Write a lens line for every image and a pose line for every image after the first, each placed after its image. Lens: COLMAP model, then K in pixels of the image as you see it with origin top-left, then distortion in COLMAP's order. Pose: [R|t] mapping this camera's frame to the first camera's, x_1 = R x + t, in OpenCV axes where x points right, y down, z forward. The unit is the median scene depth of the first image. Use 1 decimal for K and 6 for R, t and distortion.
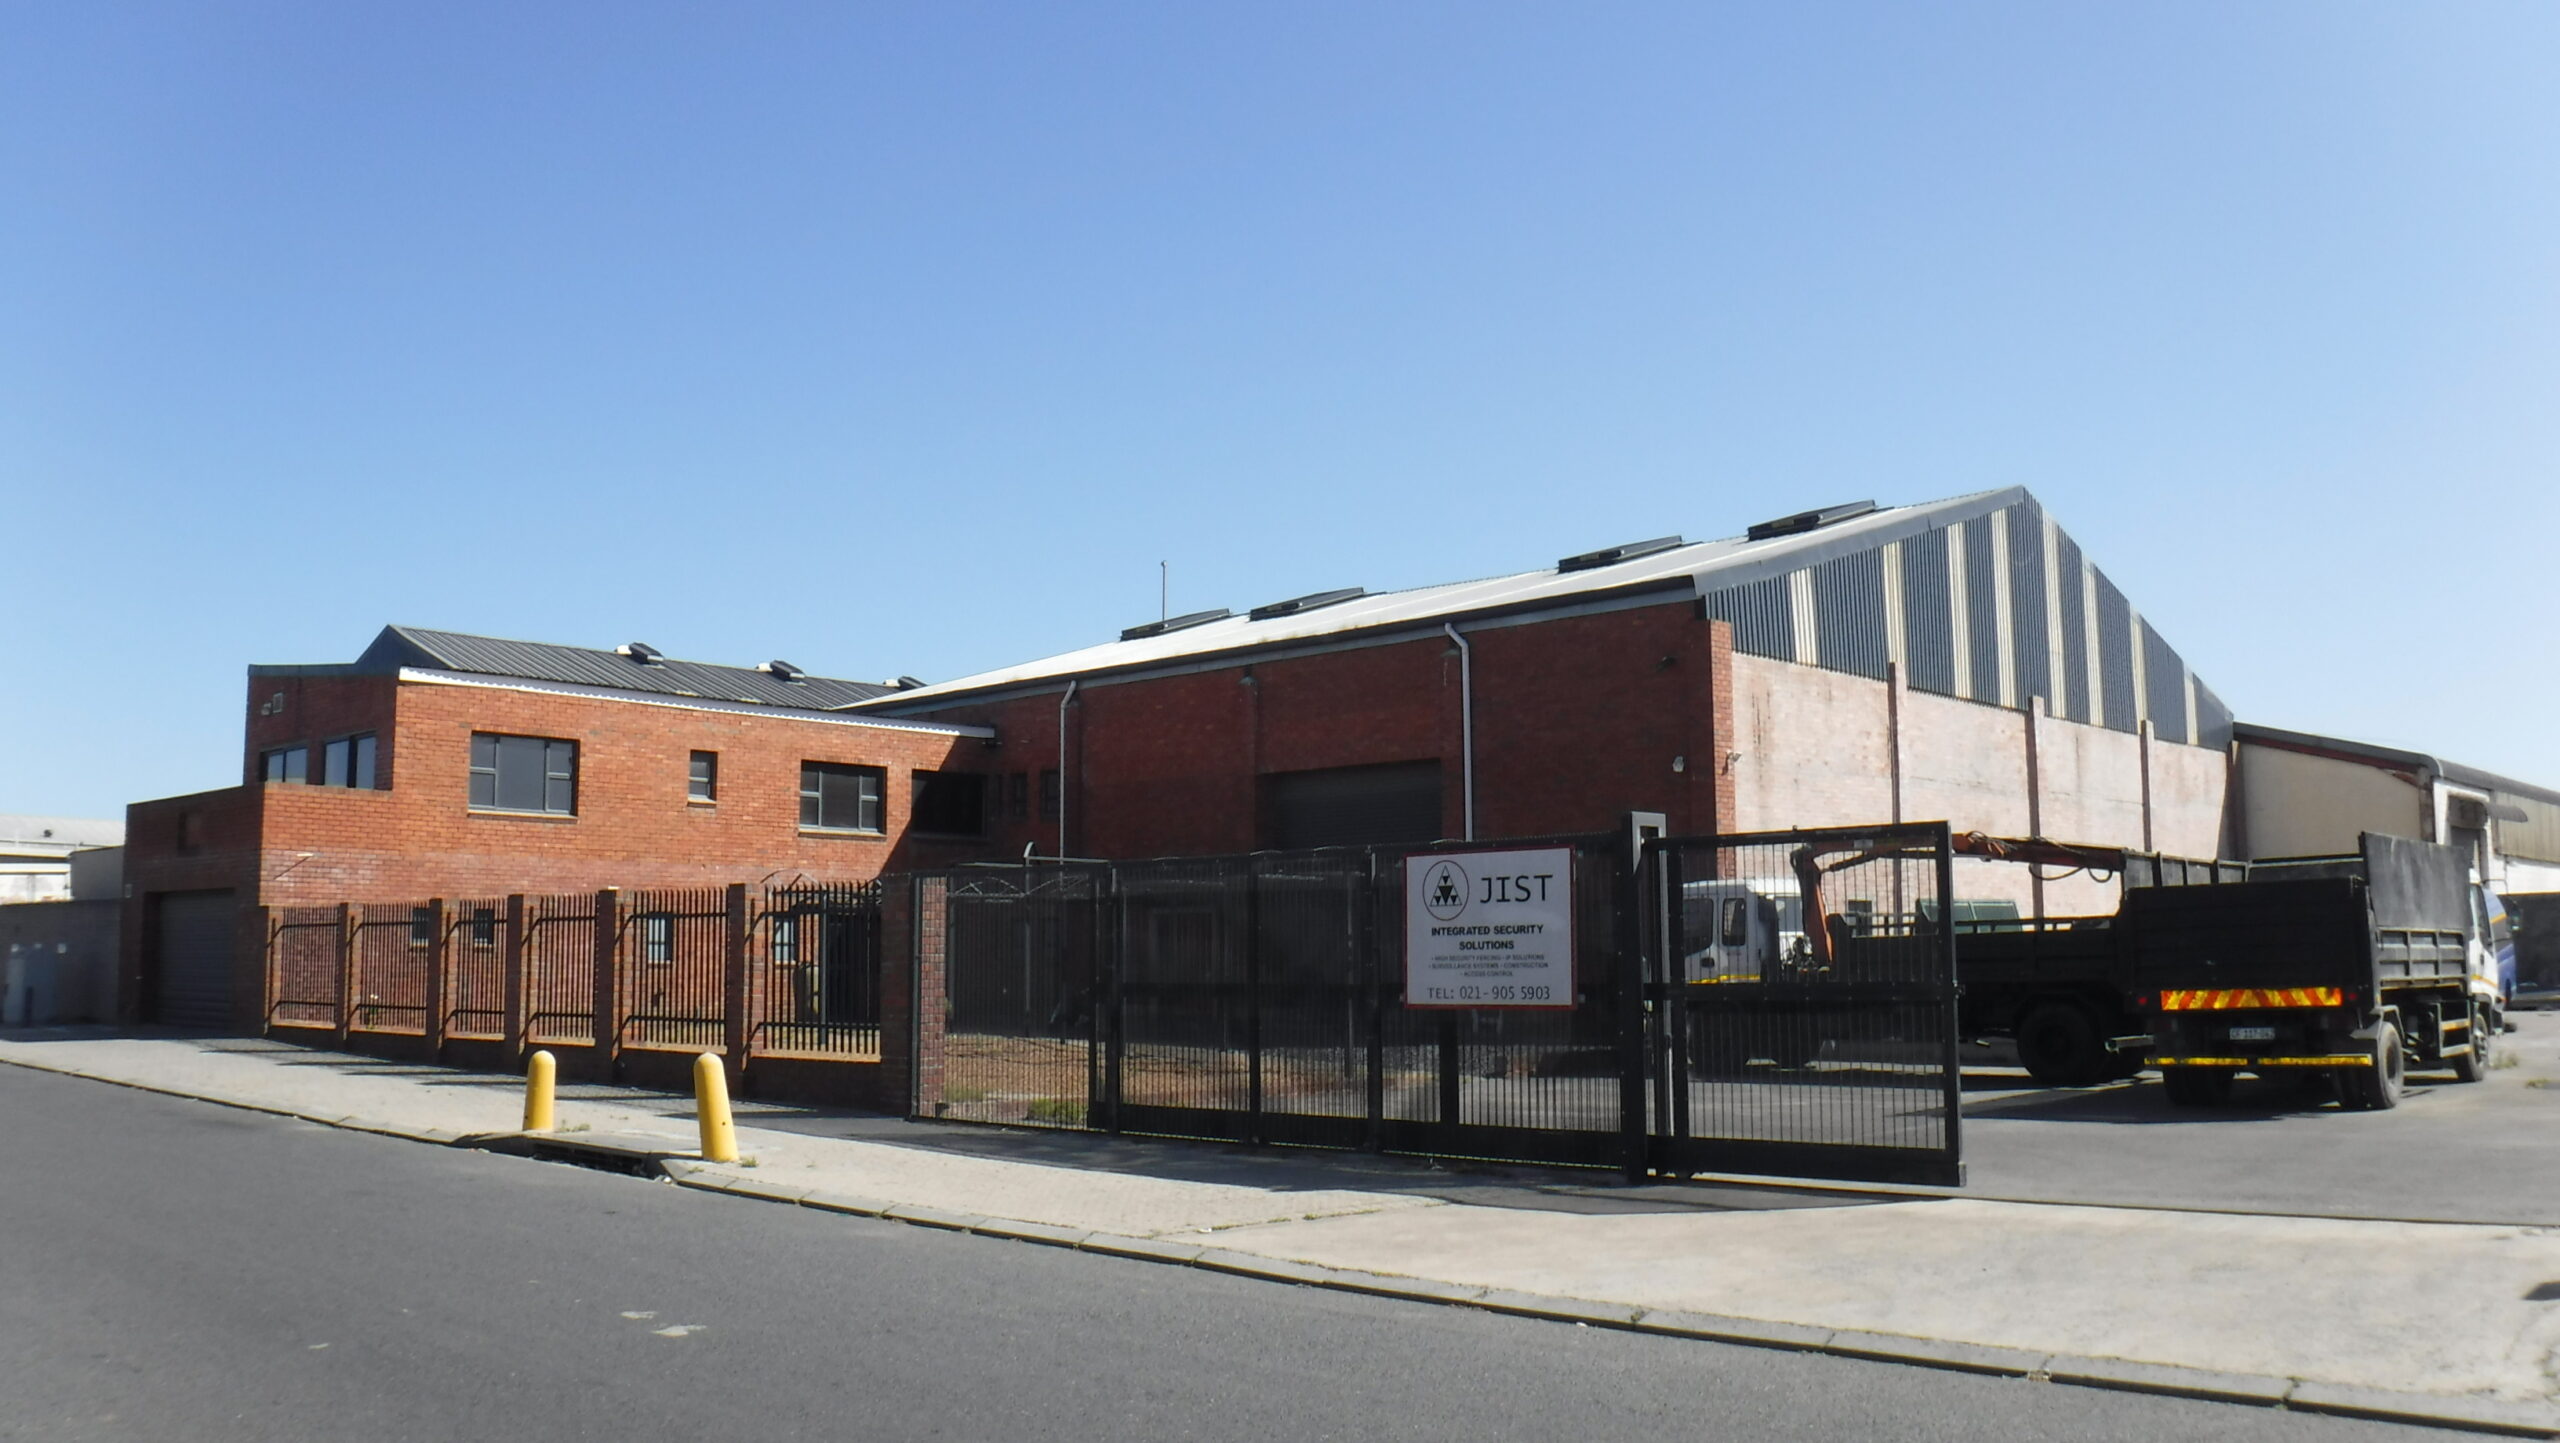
lens RADIAL K [[2013.7, 0, 1280.0], [0, 2013.7, 721.5], [0, 0, 1]] dist [-0.074000, 0.003513]
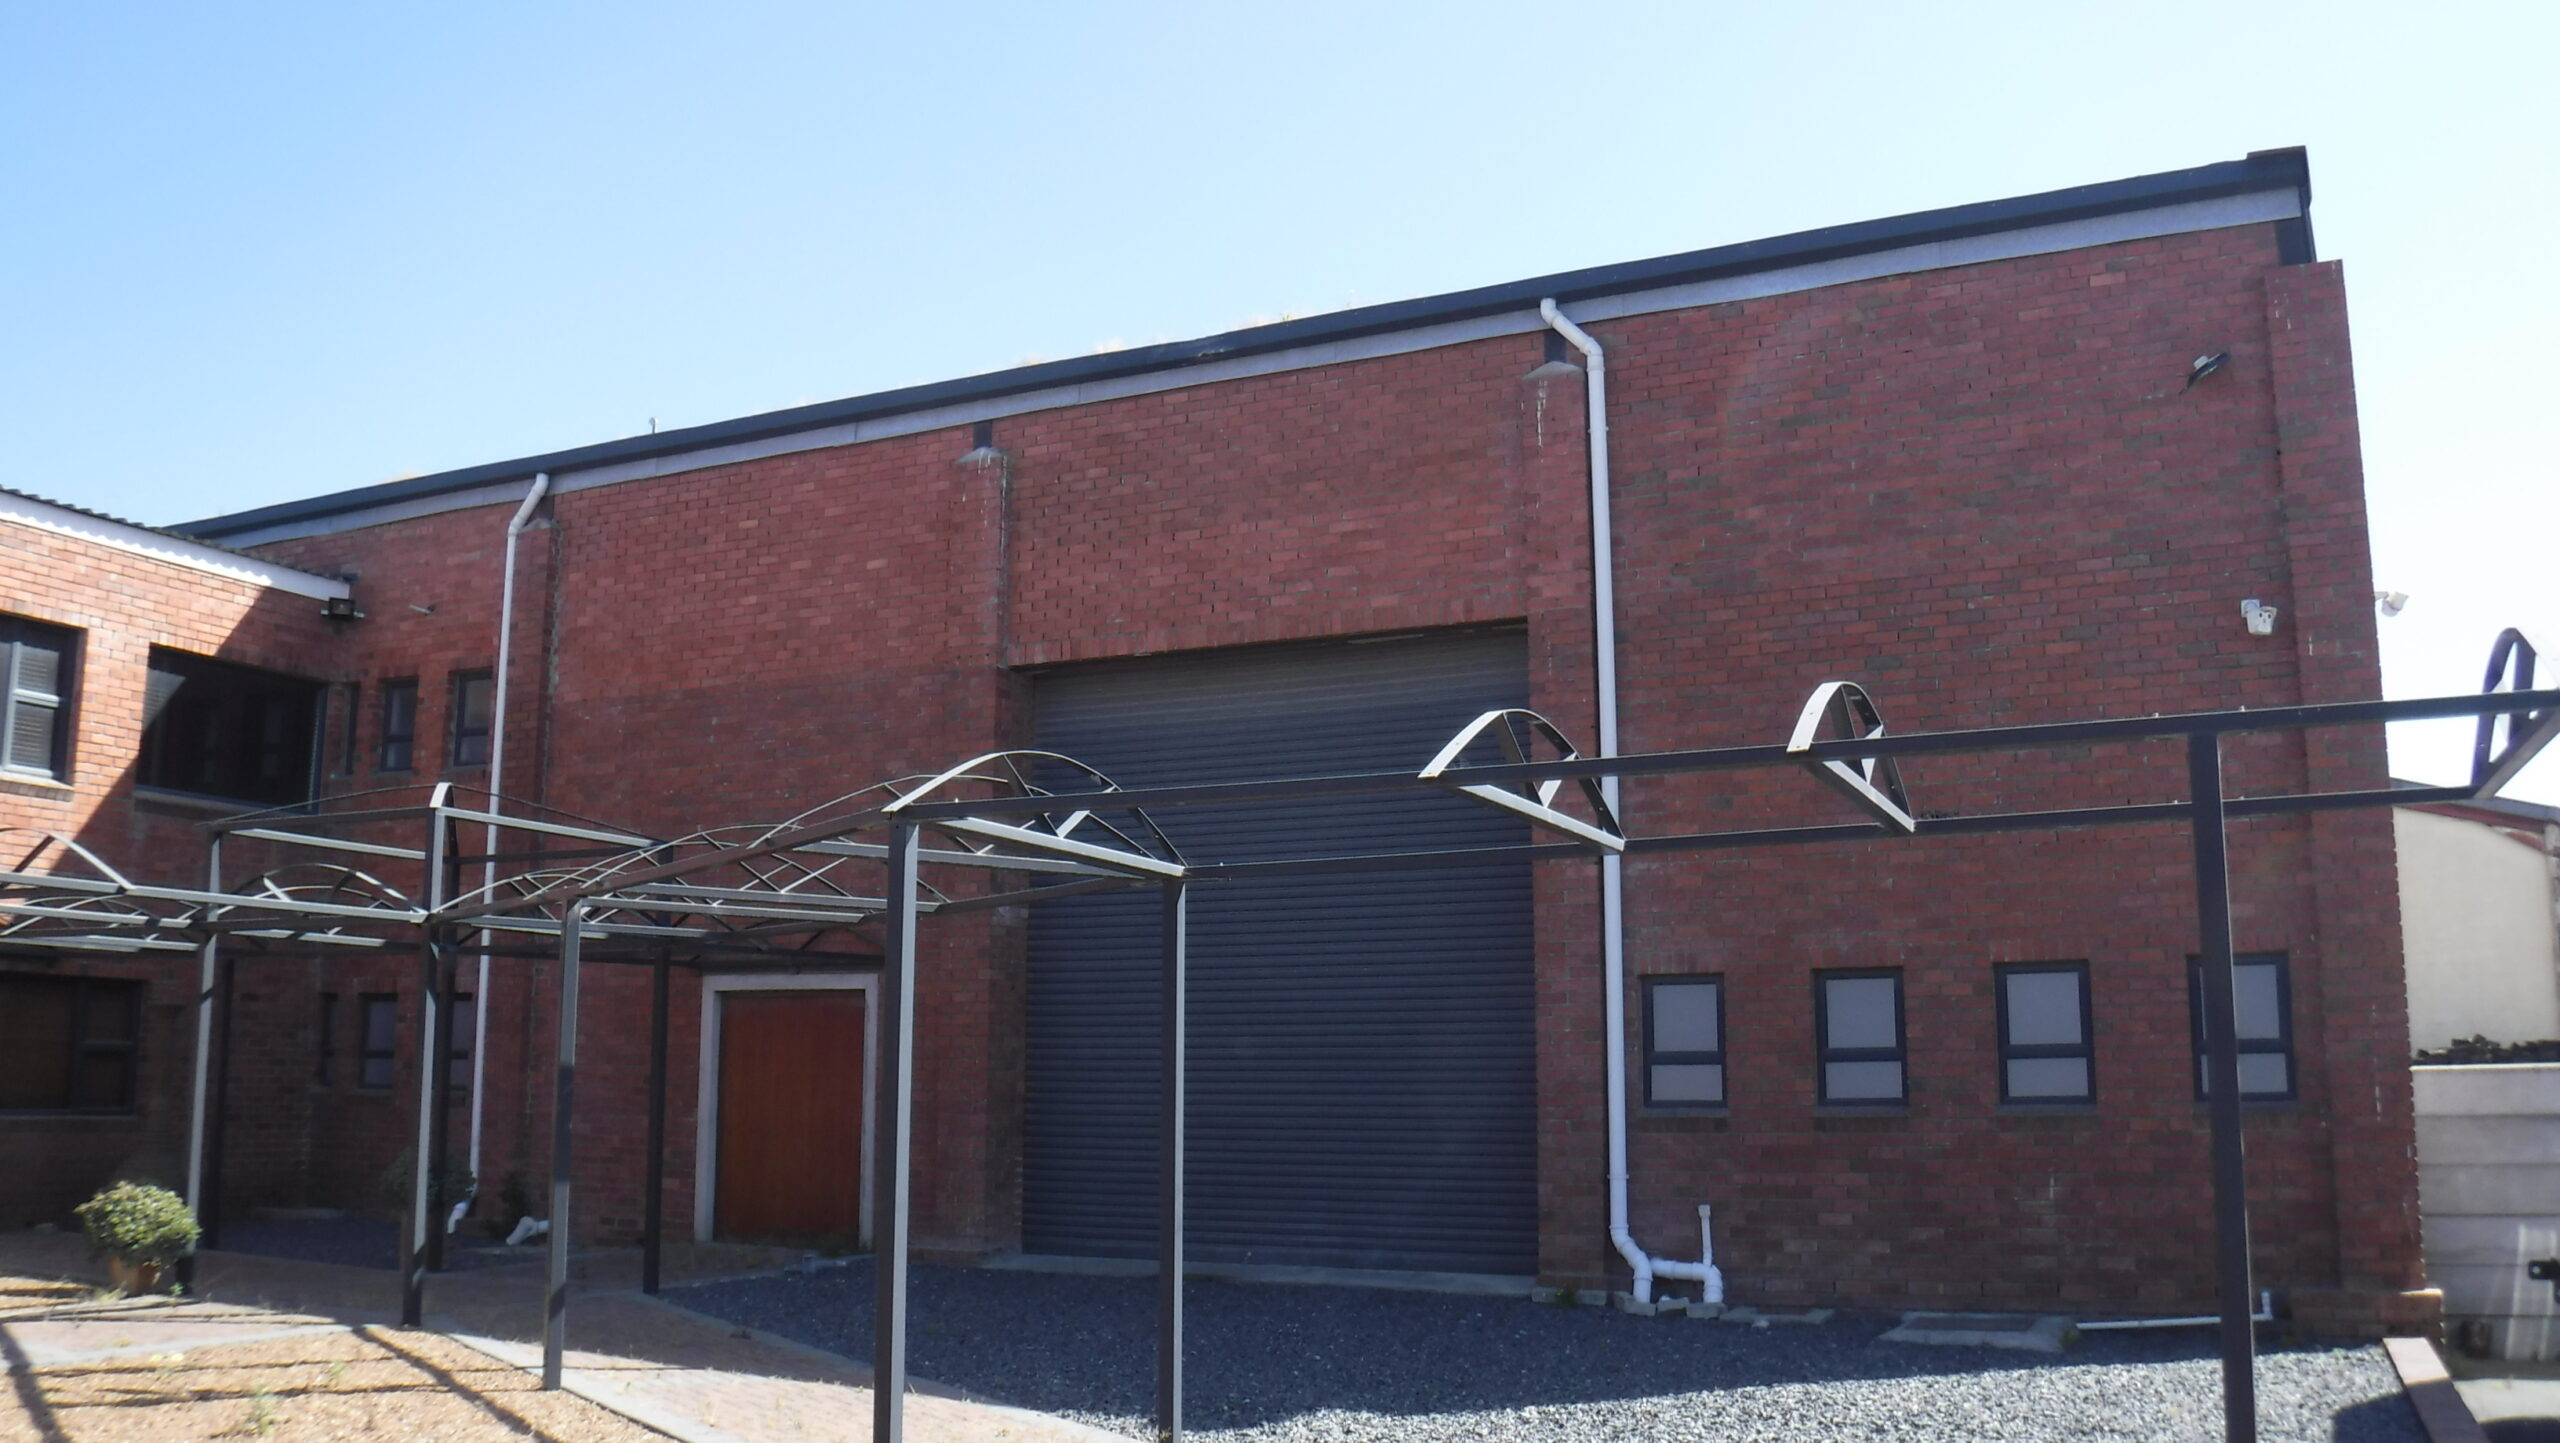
lens RADIAL K [[2018.4, 0, 1280.0], [0, 2018.4, 721.5], [0, 0, 1]] dist [-0.111018, 0.001638]
pose [[0.951392, 0.056938, 0.302673, -0.077763], [-0.041505, 0.997501, -0.057184, 0.055503], [-0.305173, 0.041842, 0.951377, 0.533387]]
